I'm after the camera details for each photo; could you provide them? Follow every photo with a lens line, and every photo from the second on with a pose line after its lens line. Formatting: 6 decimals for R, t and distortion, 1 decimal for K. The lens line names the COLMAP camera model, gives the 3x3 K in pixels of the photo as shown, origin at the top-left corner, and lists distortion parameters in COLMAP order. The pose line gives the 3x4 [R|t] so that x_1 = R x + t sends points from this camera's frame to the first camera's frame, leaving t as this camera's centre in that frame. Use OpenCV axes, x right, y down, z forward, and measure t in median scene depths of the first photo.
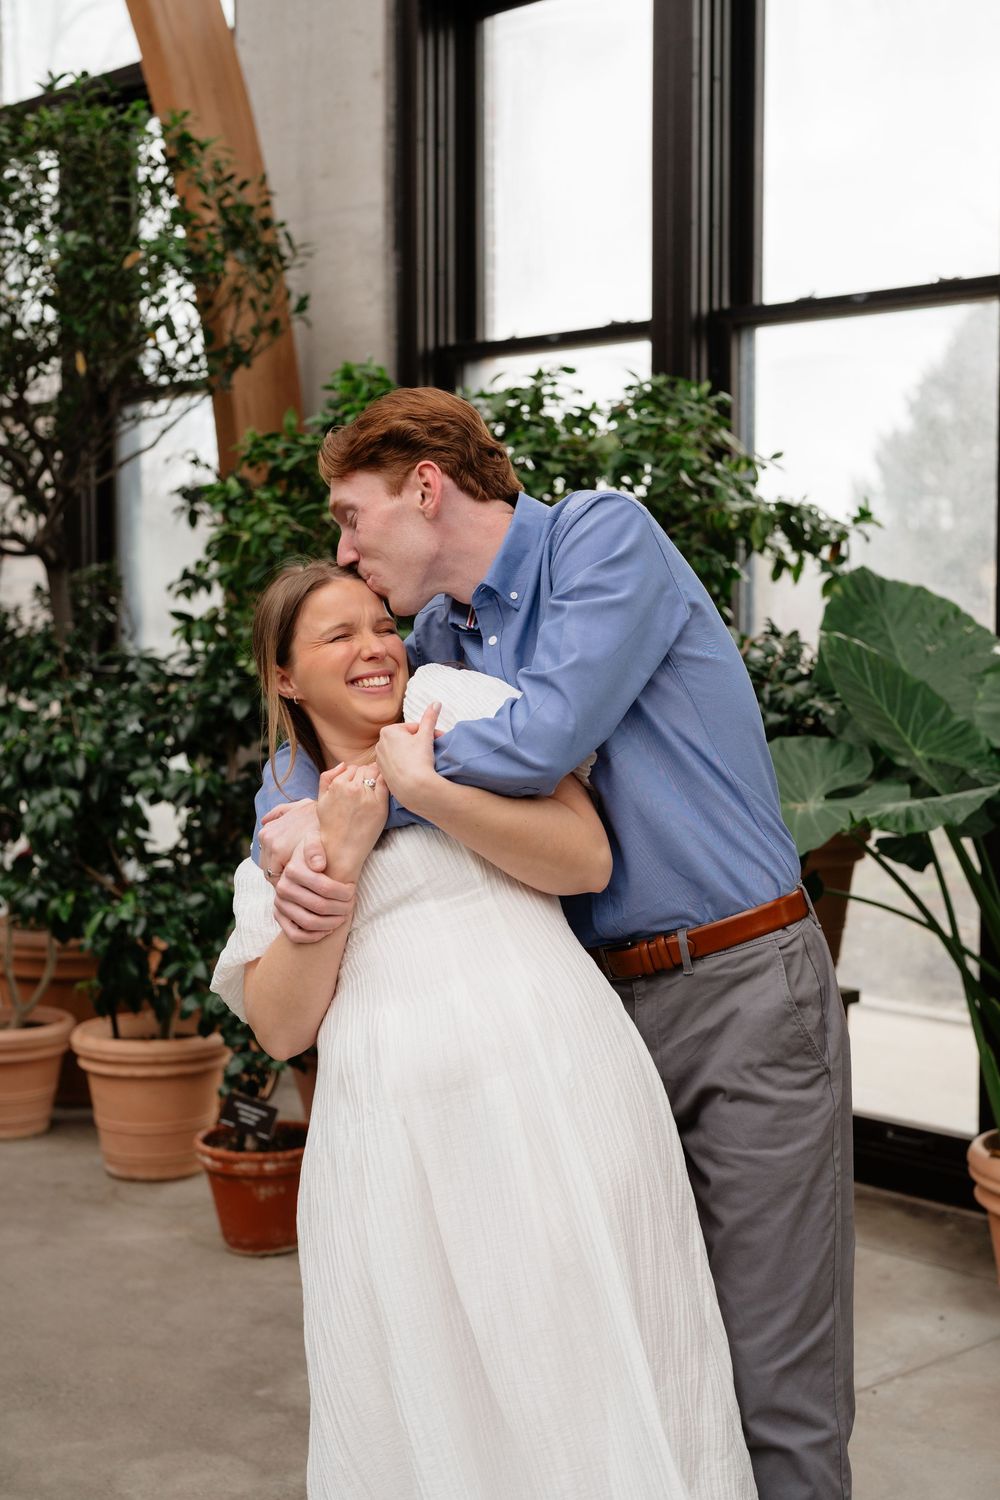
lens RADIAL K [[2281.8, 0, 502.1], [0, 2281.8, 764.8], [0, 0, 1]] dist [0.012775, 0.000000]
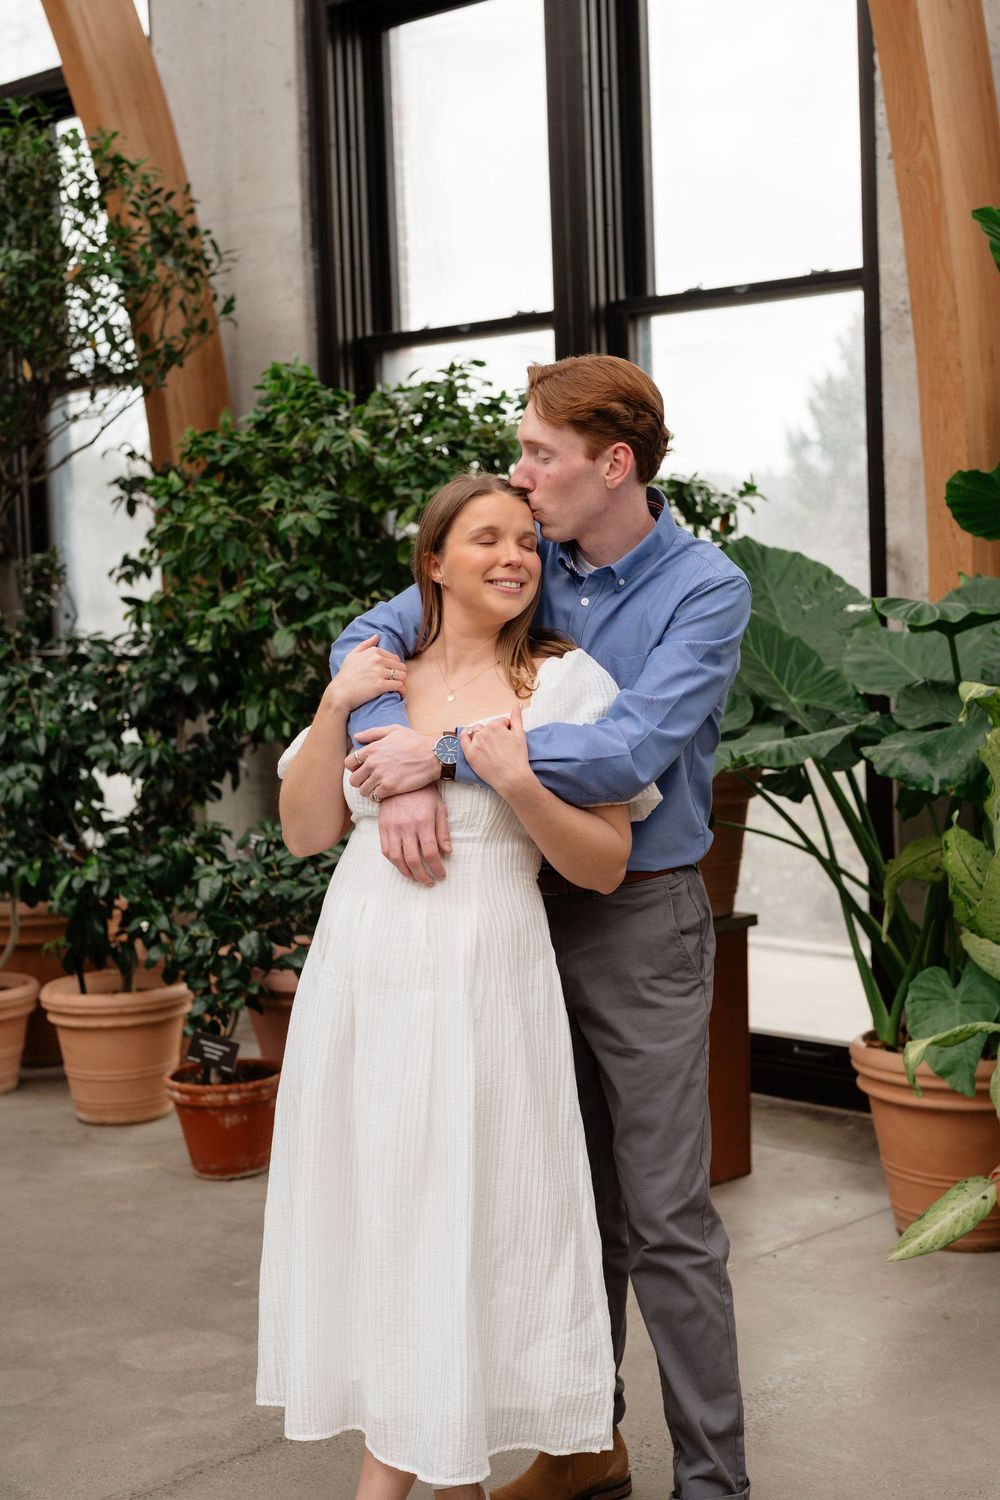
lens RADIAL K [[2513.1, 0, 509.4], [0, 2513.1, 737.1], [0, 0, 1]] dist [0.037268, 0.000000]
pose [[0.998858, -0.036664, 0.030643, 0.000418], [0.036752, 0.999322, -0.002322, 0.009109], [-0.030537, 0.003446, 0.999528, -0.204917]]
